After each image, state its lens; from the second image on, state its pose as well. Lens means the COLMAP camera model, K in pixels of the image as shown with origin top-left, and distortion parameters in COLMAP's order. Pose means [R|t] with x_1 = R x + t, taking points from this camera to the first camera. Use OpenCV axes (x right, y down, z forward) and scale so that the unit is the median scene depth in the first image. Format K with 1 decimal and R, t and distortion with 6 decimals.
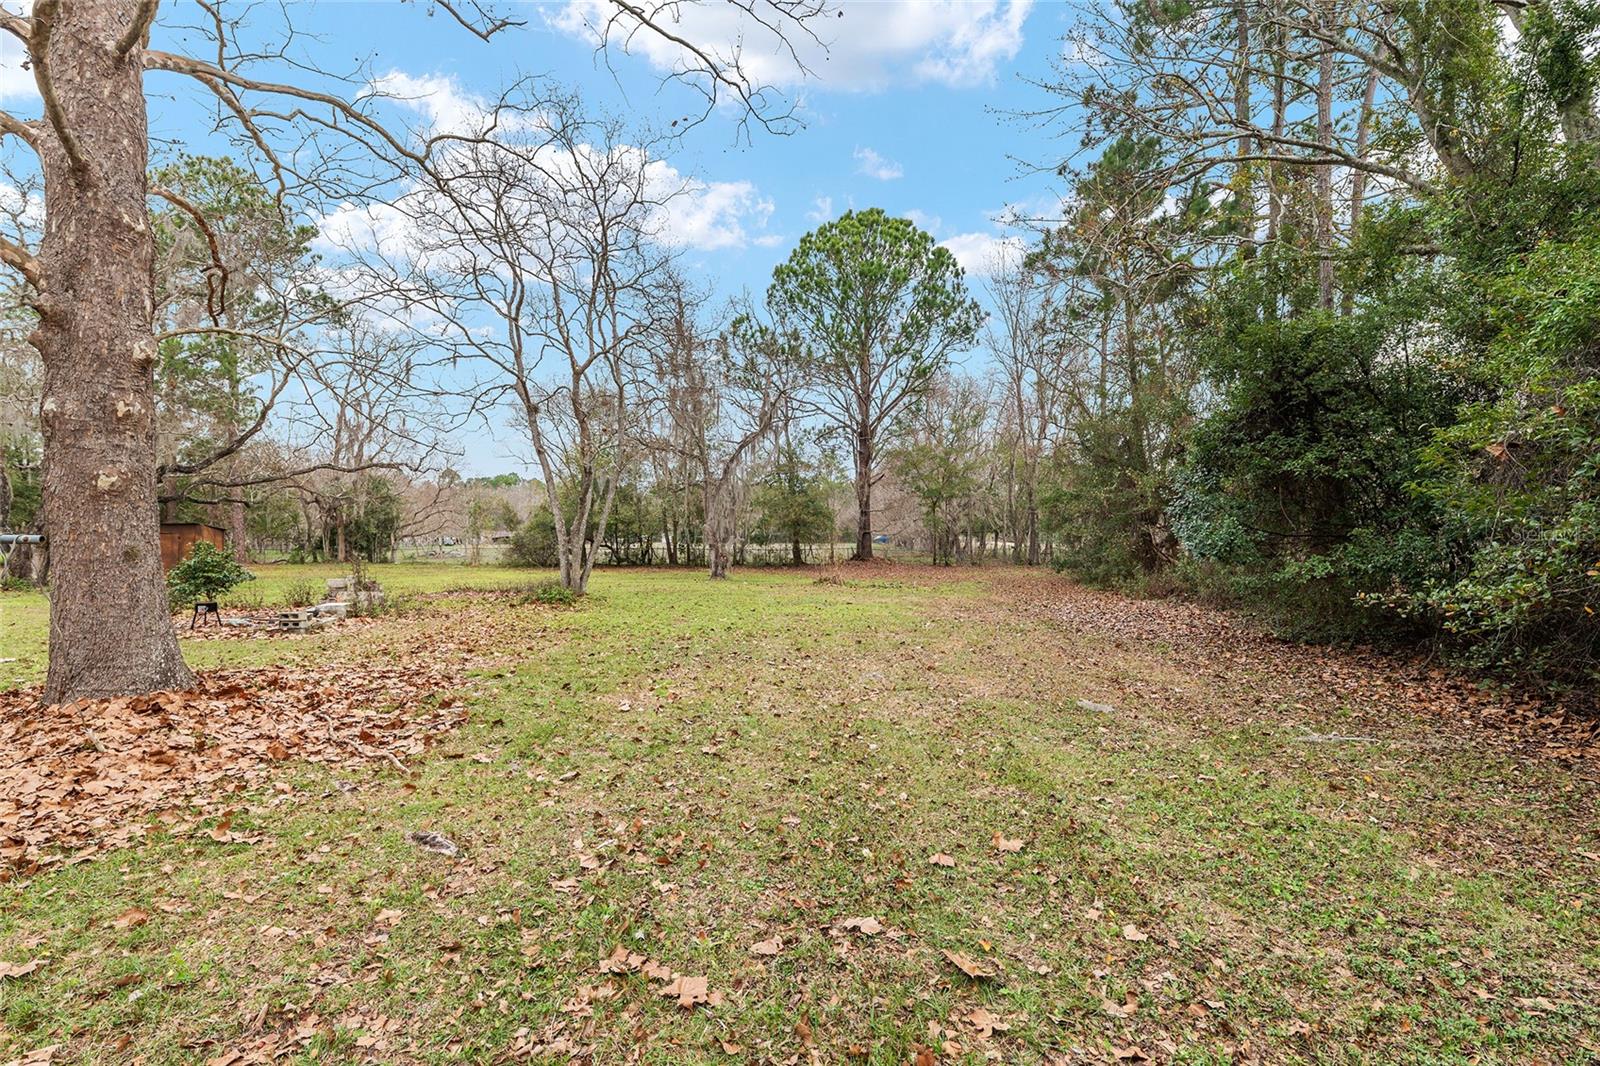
lens RADIAL K [[719.2, 0, 796.5], [0, 719.2, 535.4], [0, 0, 1]] dist [0.000681, -0.000581]
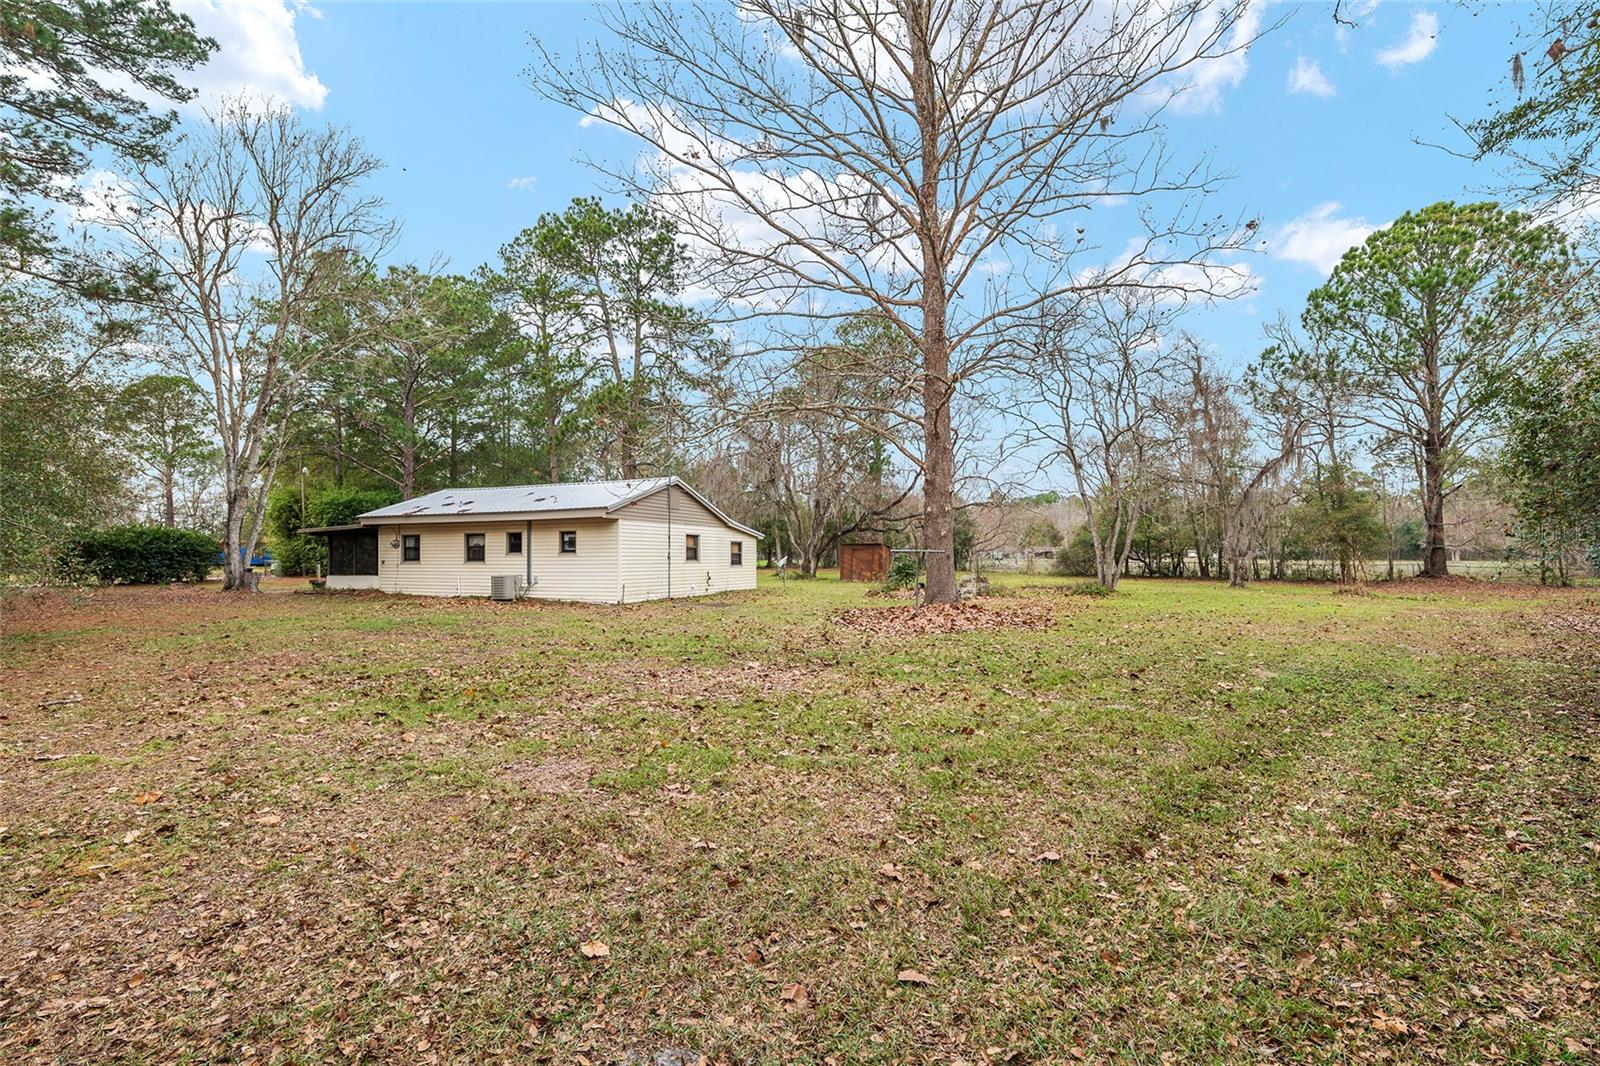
lens RADIAL K [[719.2, 0, 796.5], [0, 719.2, 535.4], [0, 0, 1]] dist [0.000681, -0.000581]
pose [[0.754005, -0.012598, -0.656748, 0.083955], [-0.001026, 0.999792, -0.020357, -0.000280], [0.656868, 0.016023, 0.753835, -0.247781]]
